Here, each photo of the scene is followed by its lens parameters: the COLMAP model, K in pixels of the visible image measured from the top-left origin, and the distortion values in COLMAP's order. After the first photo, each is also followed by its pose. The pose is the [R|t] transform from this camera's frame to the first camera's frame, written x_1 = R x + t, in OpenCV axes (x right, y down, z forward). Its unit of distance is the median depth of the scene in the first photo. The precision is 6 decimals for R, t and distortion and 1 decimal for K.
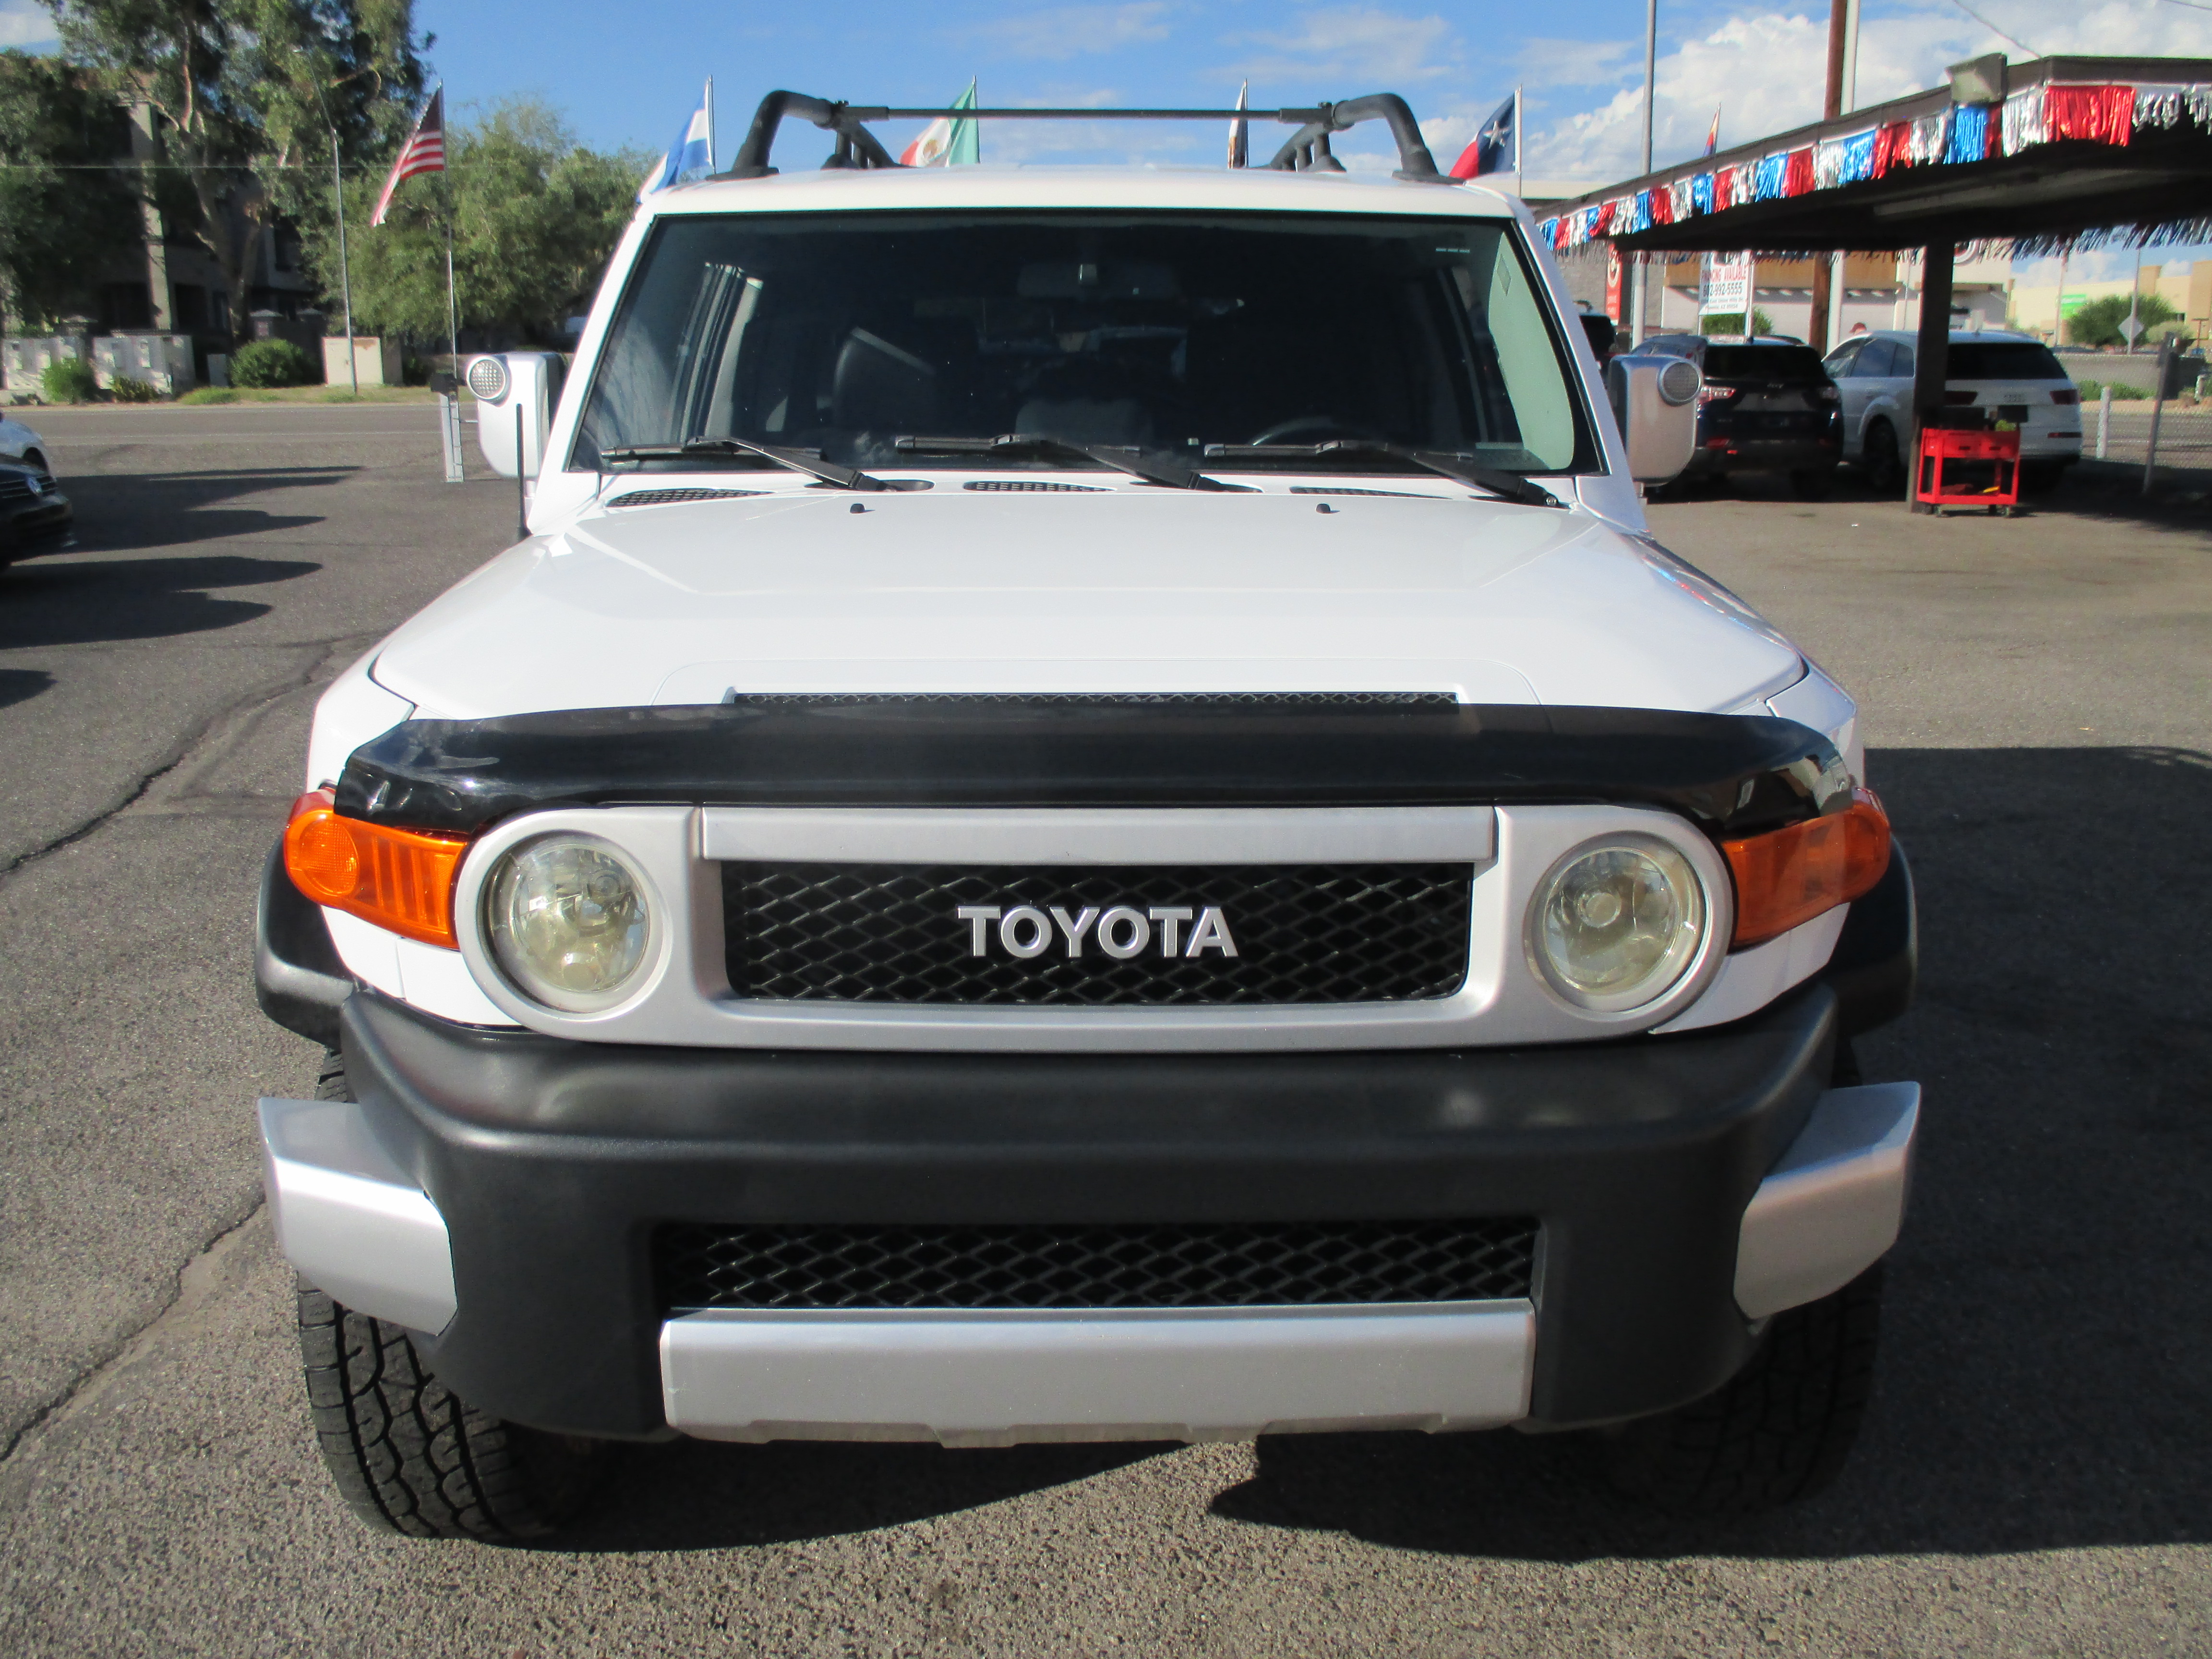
lens RADIAL K [[1999.8, 0, 1106.6], [0, 1999.8, 828.6], [0, 0, 1]] dist [-0.044330, 0.012951]
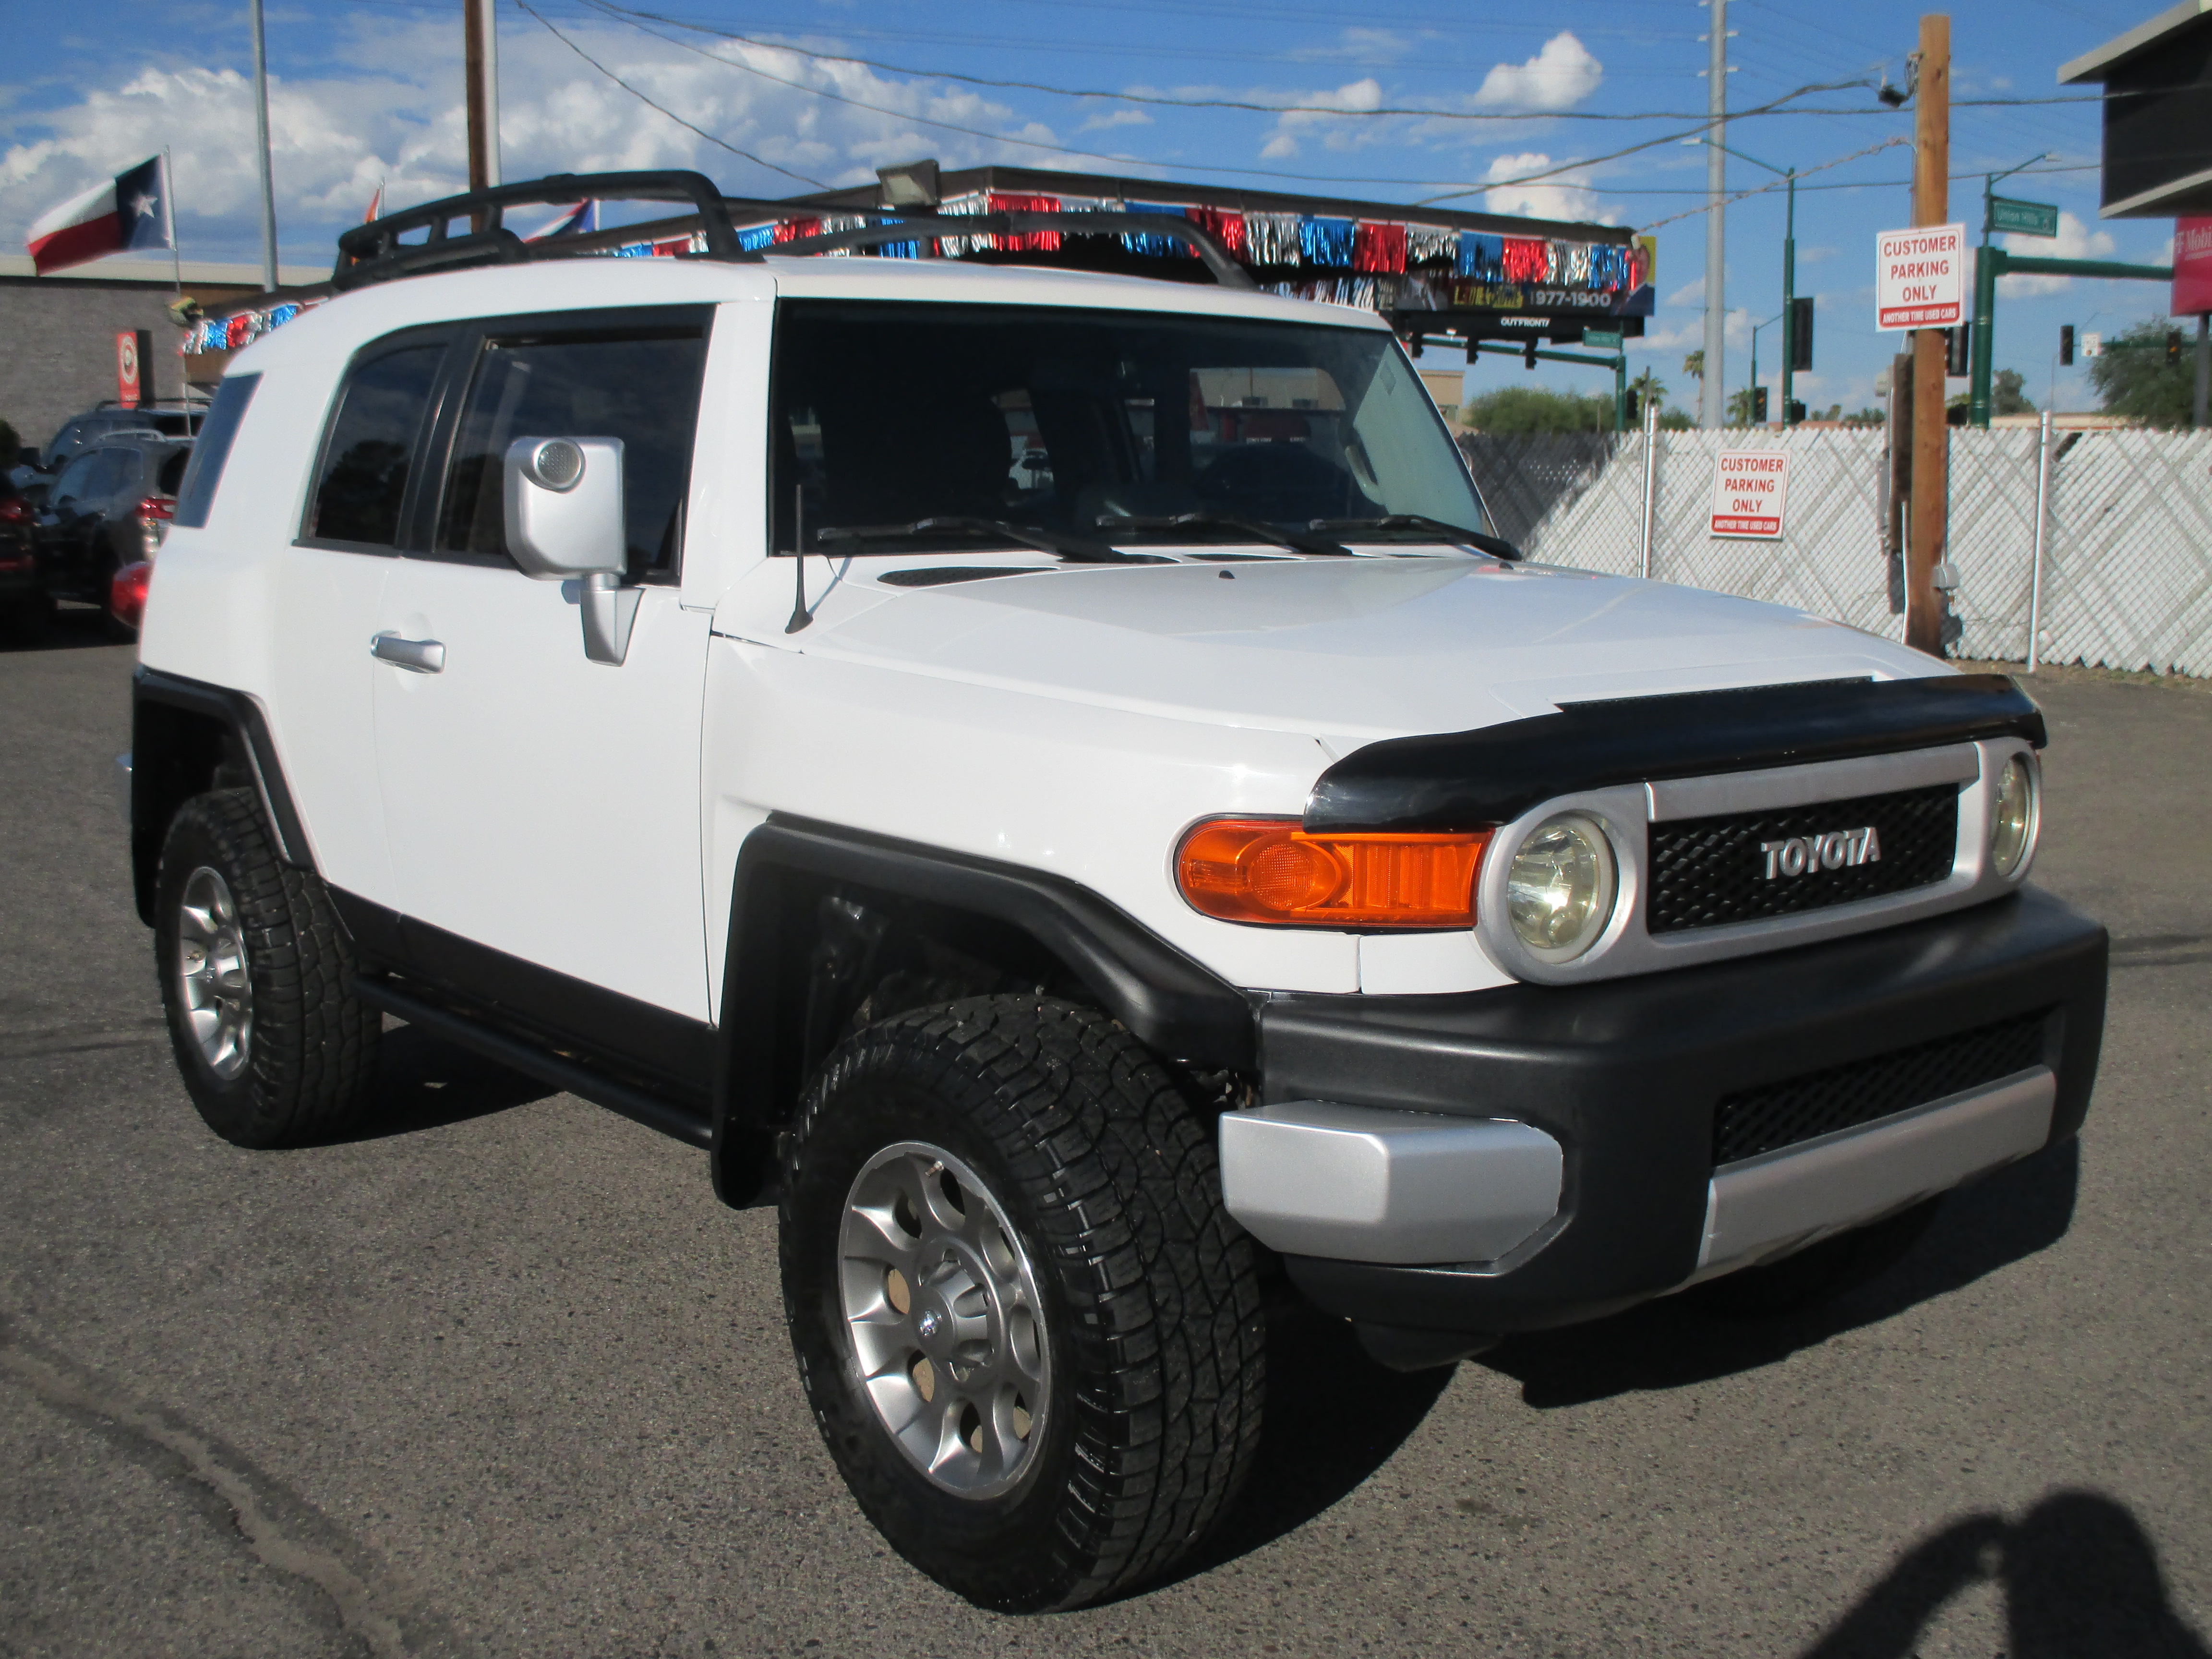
lens RADIAL K [[2407.7, 0, 1106.0], [0, 2407.7, 841.3], [0, 0, 1]] dist [-0.076870, 0.000000]
pose [[0.787737, -0.100477, 0.607762, -1.220142], [0.146199, 0.988913, -0.026003, 0.012807], [-0.598411, 0.109338, 0.793694, -0.010215]]
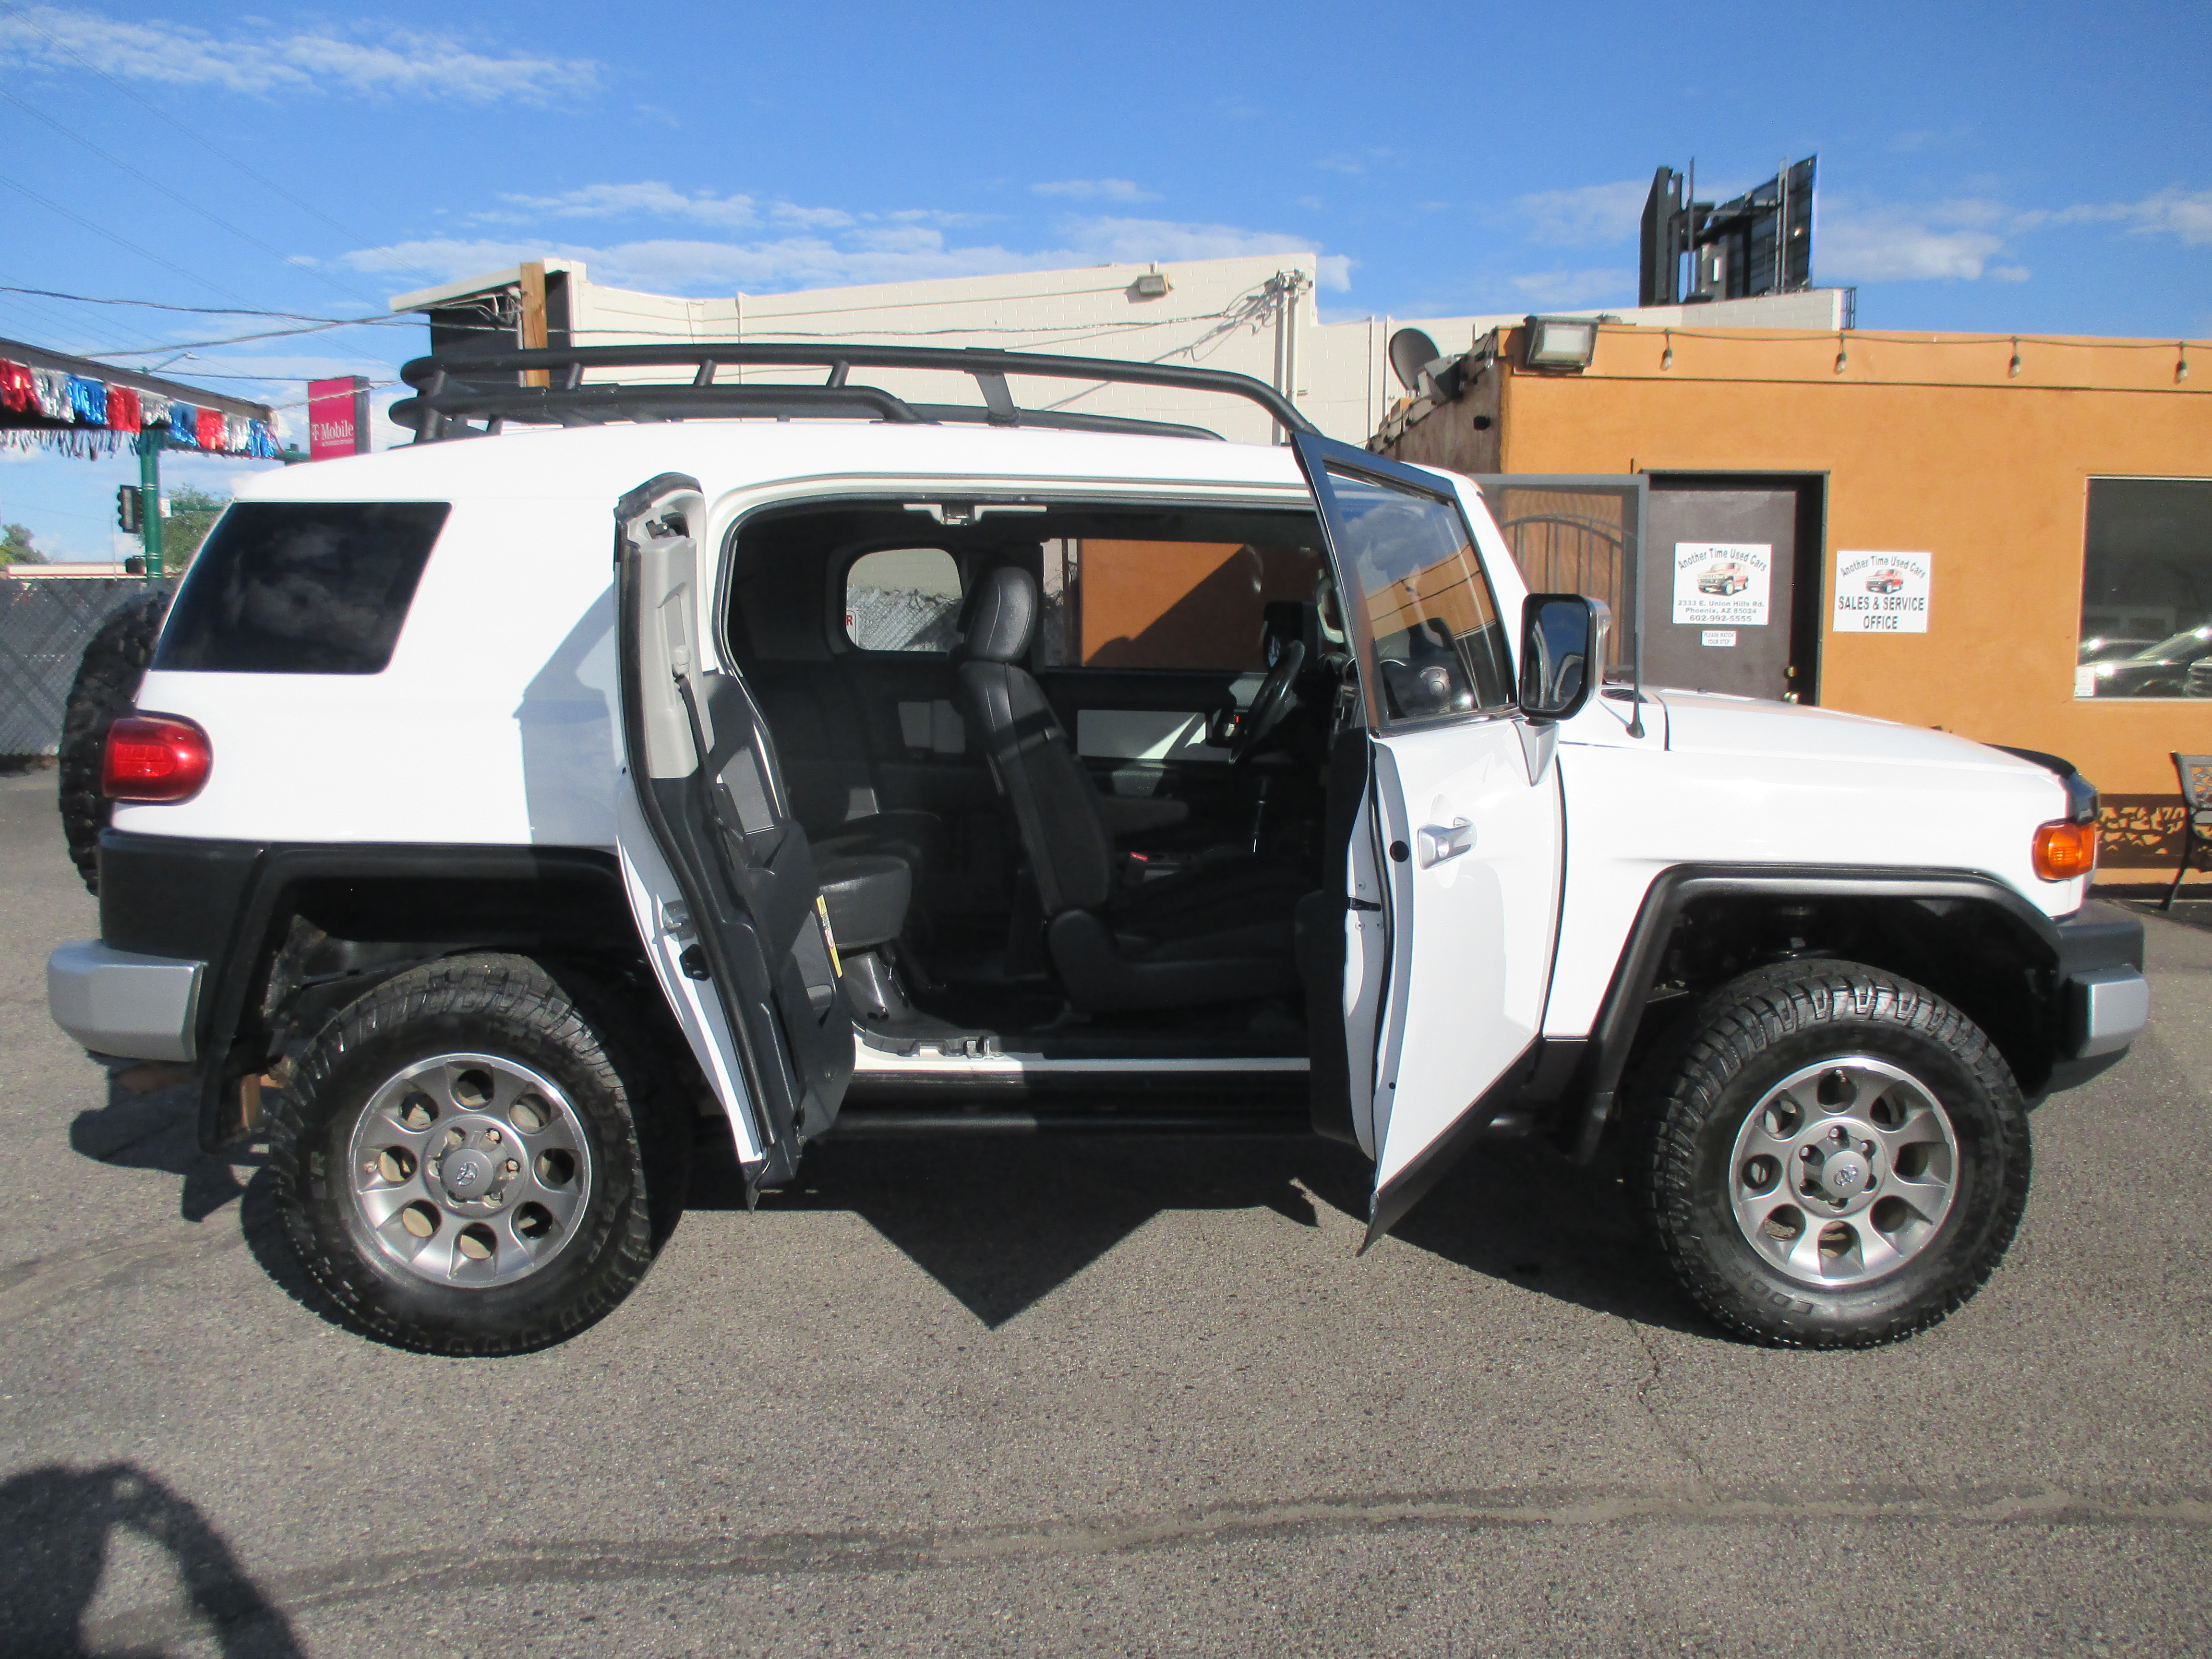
lens RADIAL K [[1910.6, 0, 1110.1], [0, 1910.6, 834.0], [0, 0, 1]] dist [-0.039540, 0.008823]
pose [[-0.013812, -0.118140, 0.992901, -2.178899], [0.222141, 0.967818, 0.118245, -0.429773], [-0.974917, 0.222197, 0.012876, 1.846011]]
